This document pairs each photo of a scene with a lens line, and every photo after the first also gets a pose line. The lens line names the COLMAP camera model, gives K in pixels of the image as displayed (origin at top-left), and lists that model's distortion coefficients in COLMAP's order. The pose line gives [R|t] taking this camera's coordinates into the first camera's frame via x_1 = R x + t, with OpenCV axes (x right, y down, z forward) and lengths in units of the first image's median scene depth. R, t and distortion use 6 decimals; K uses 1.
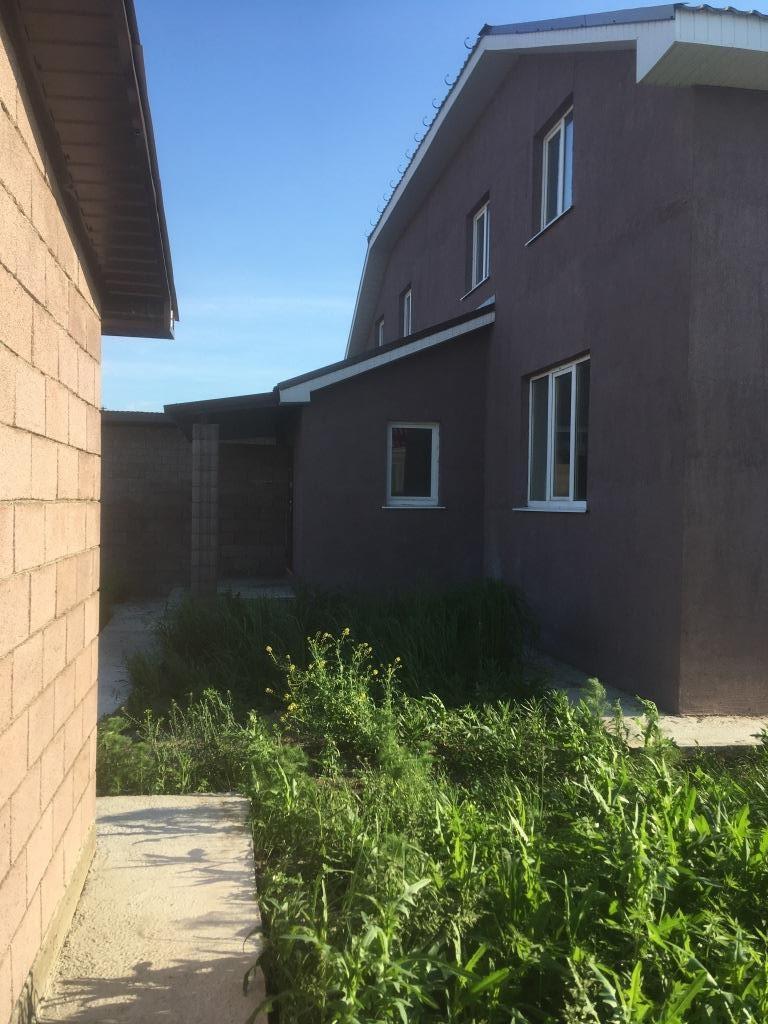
lens RADIAL K [[858.7, 0, 387.9], [0, 858.7, 514.4], [0, 0, 1]] dist [0.126016, -0.181048]
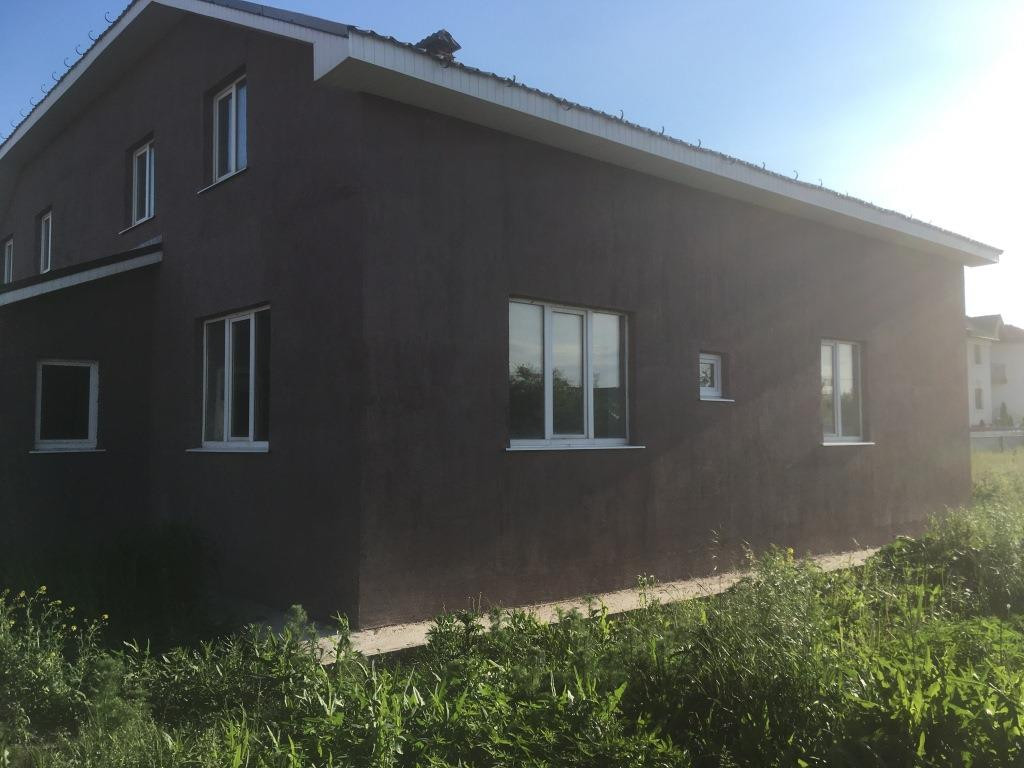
lens RADIAL K [[858.7, 0, 512.0], [0, 858.7, 384.0], [0, 0, 1]] dist [0.126016, -0.181048]
pose [[0.856688, 0.011198, 0.515713, -0.078767], [0.026579, 0.997478, -0.065811, -0.009526], [-0.515149, 0.070087, 0.854230, -0.085889]]
